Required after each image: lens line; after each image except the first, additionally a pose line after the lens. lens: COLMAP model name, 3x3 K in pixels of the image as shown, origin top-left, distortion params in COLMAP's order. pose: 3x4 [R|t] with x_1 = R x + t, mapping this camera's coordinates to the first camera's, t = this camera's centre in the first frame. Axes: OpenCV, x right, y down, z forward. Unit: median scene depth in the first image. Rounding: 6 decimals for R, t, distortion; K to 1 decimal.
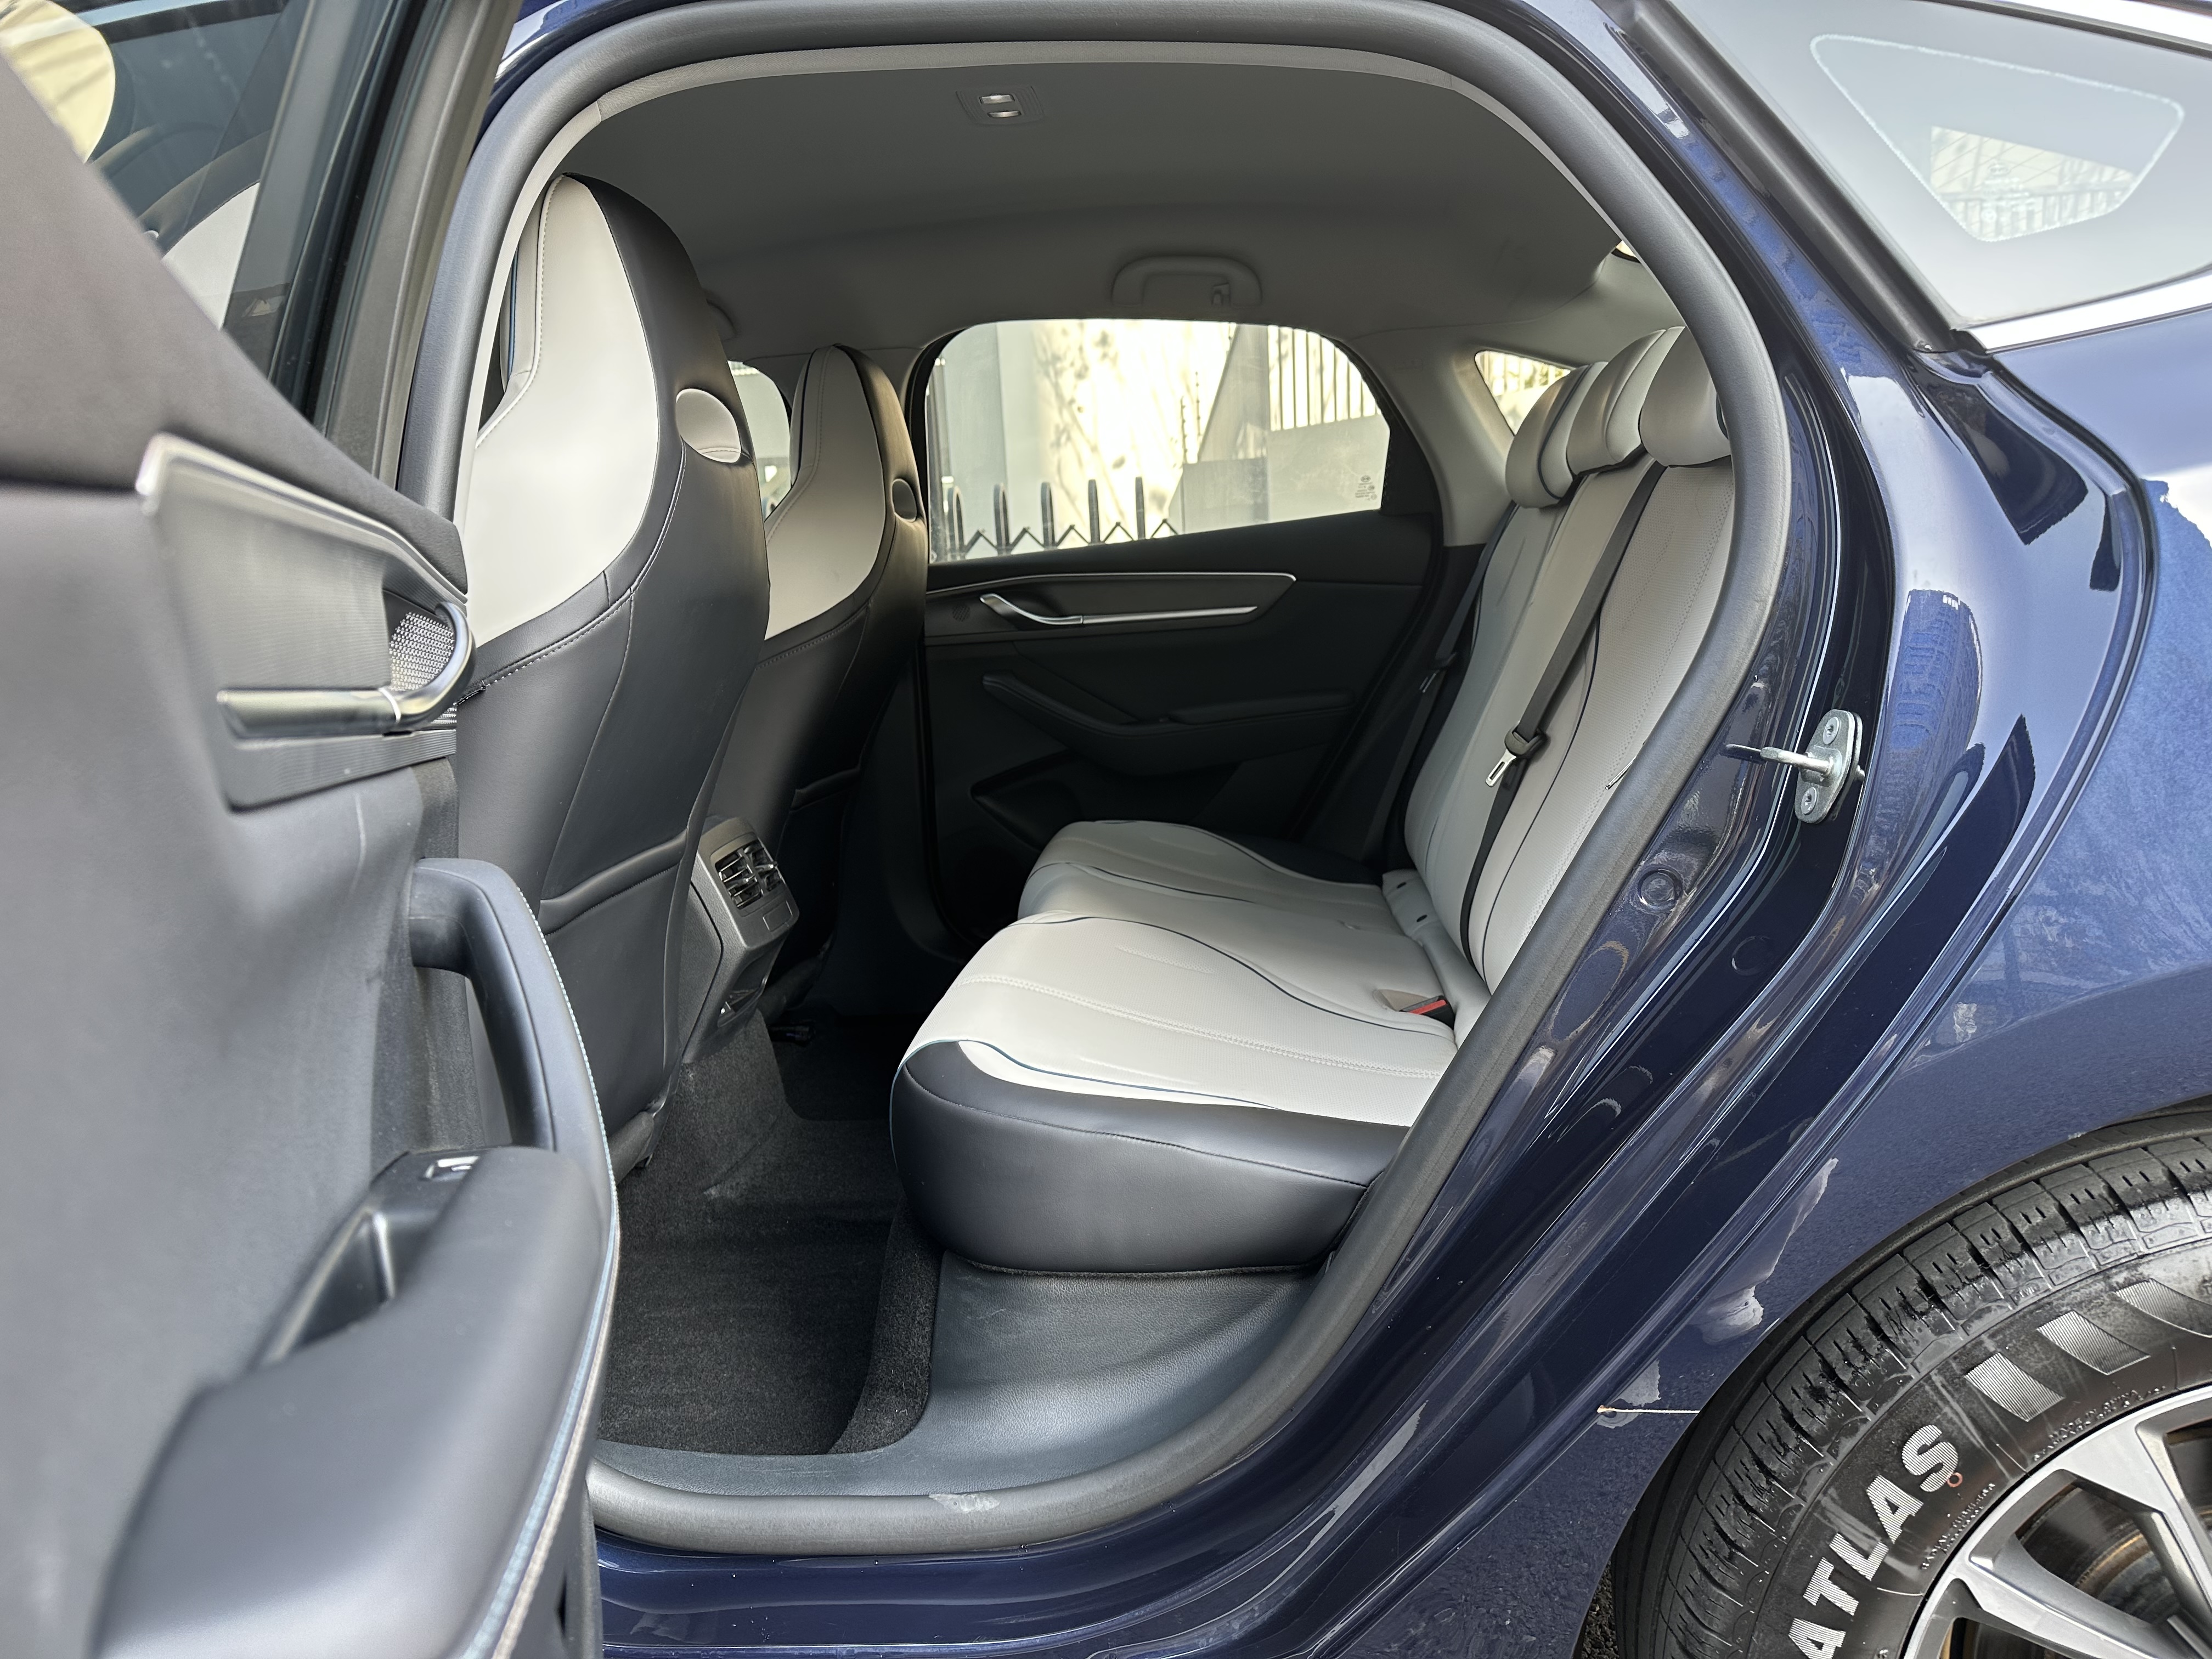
lens RADIAL K [[1546.3, 0, 1116.3], [0, 1546.3, 785.4], [0, 0, 1]] dist [0.144977, -0.315671]
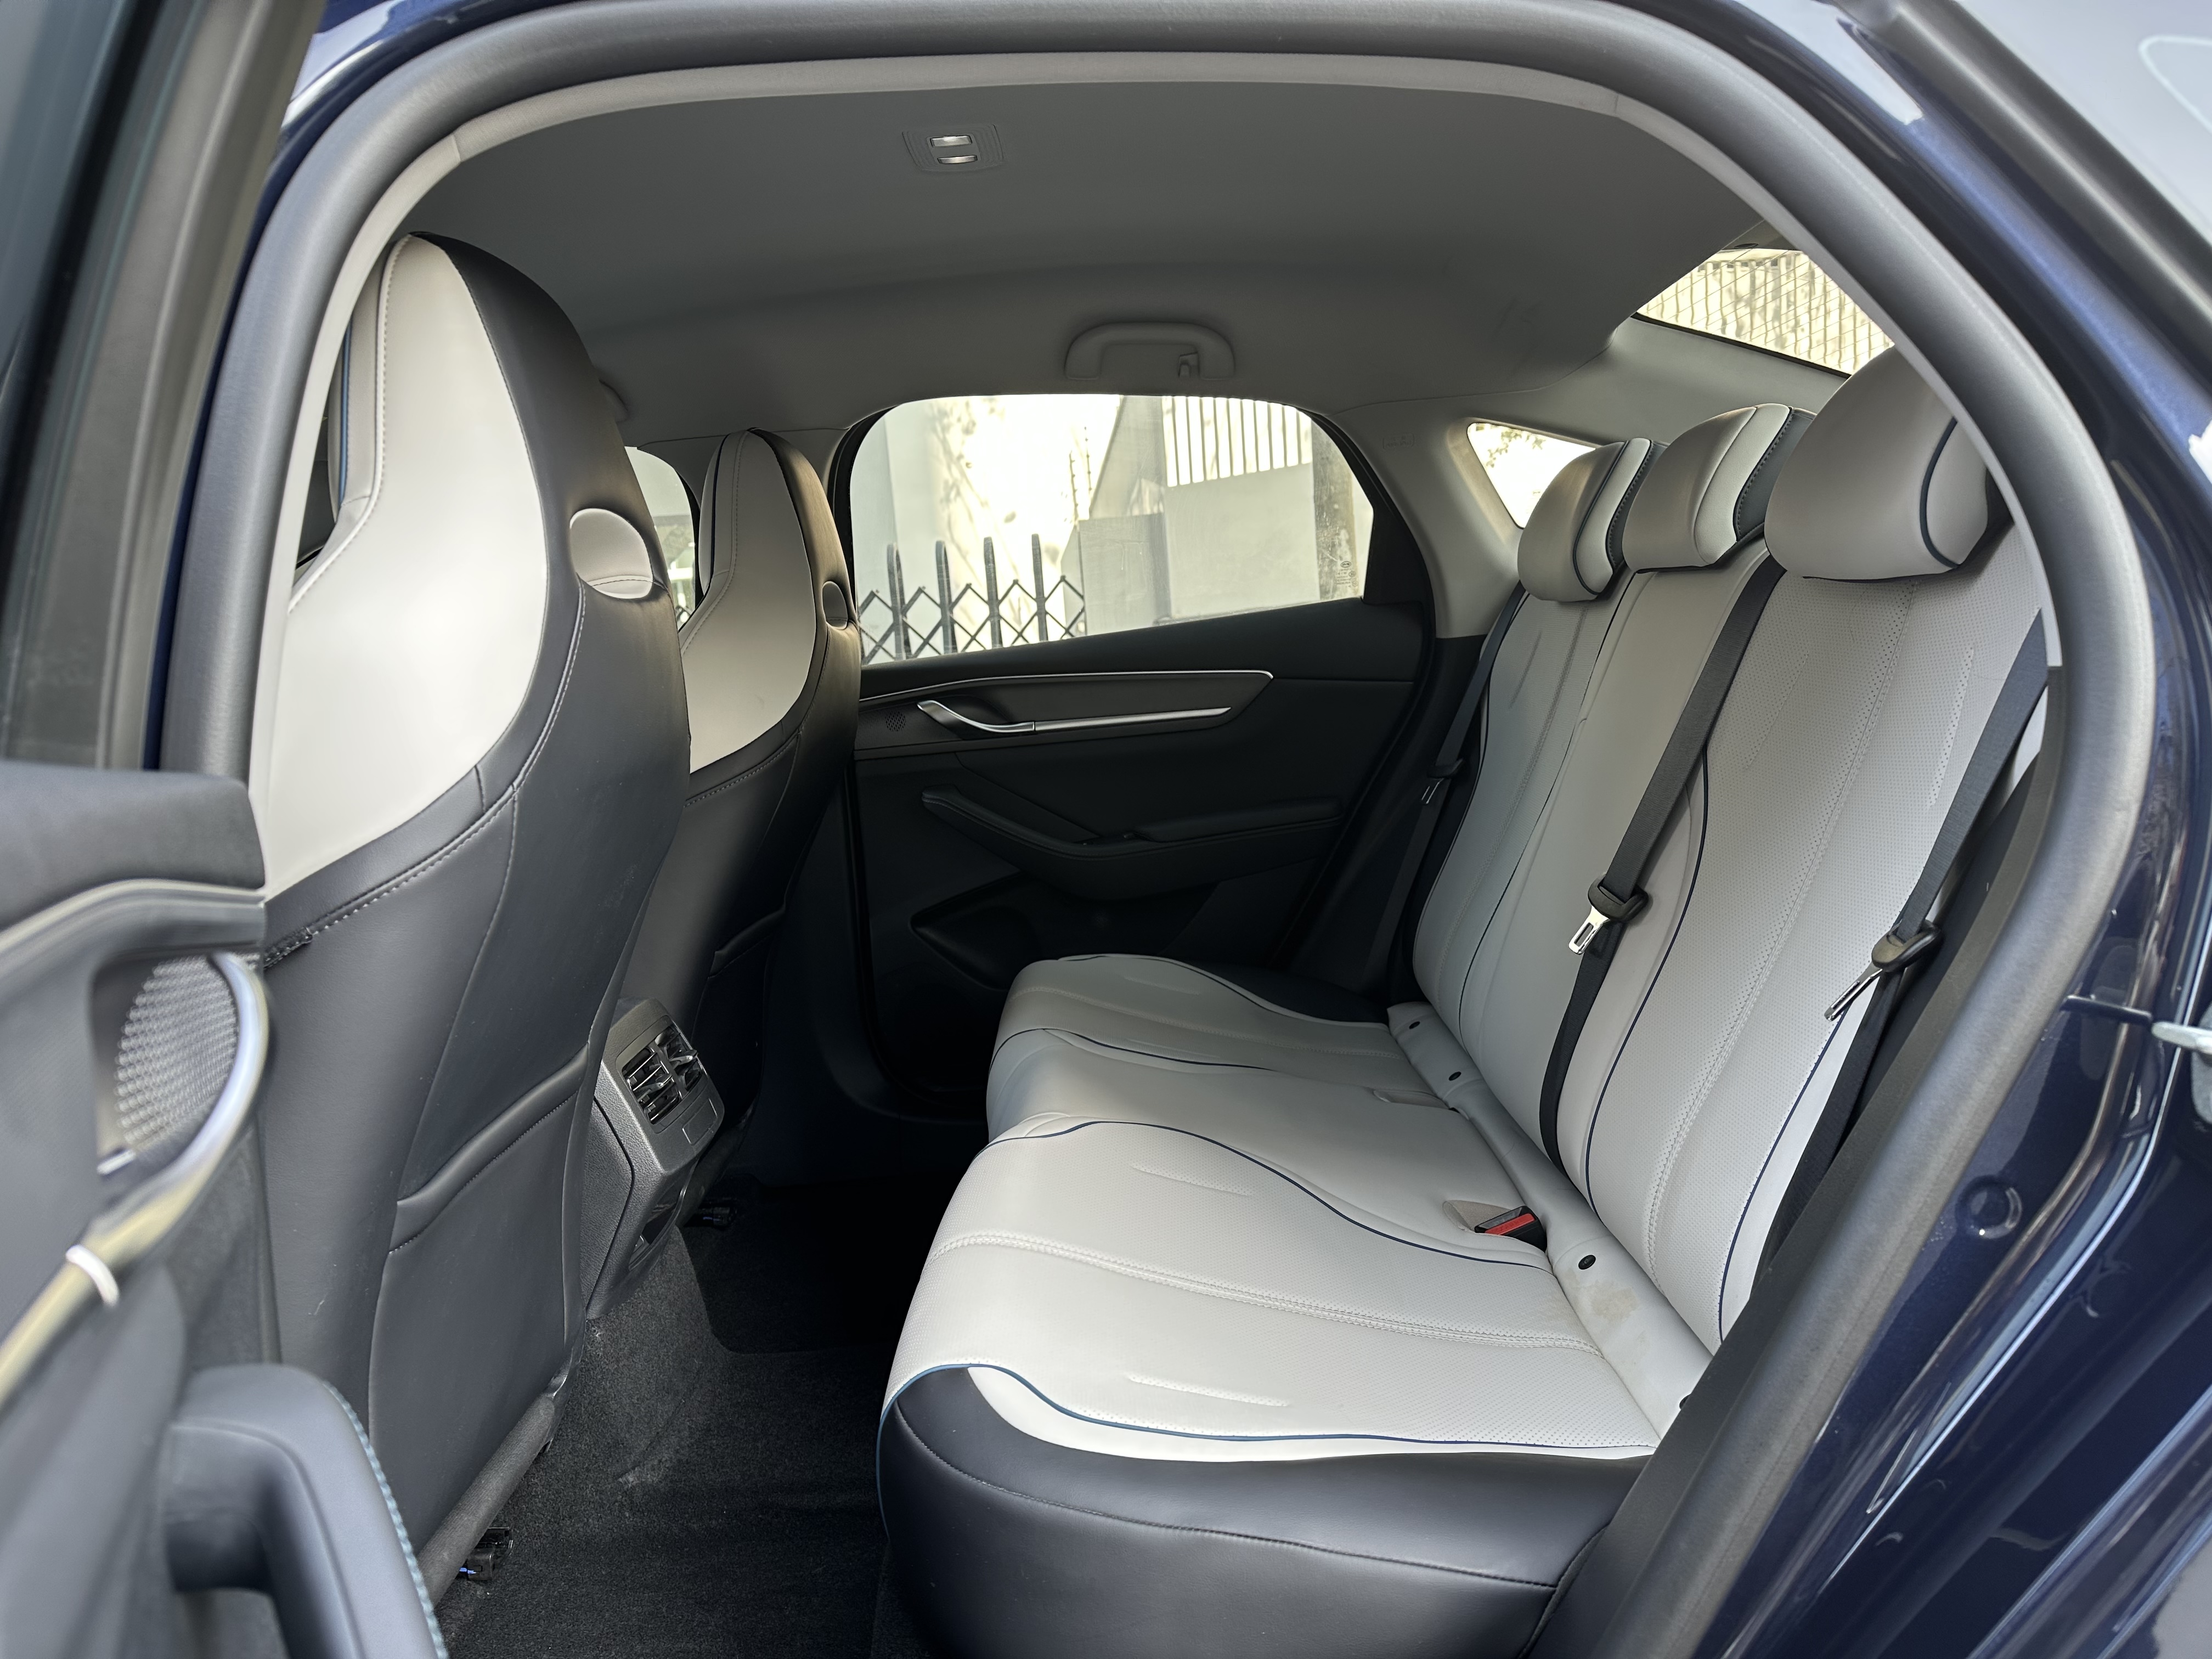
lens RADIAL K [[1546.3, 0, 1116.3], [0, 1546.3, 785.4], [0, 0, 1]] dist [0.144977, -0.315671]
pose [[0.997246, -0.029527, 0.068027, -0.047366], [0.031666, 0.999031, -0.030579, -0.058063], [-0.067059, 0.032649, 0.997215, 0.150309]]
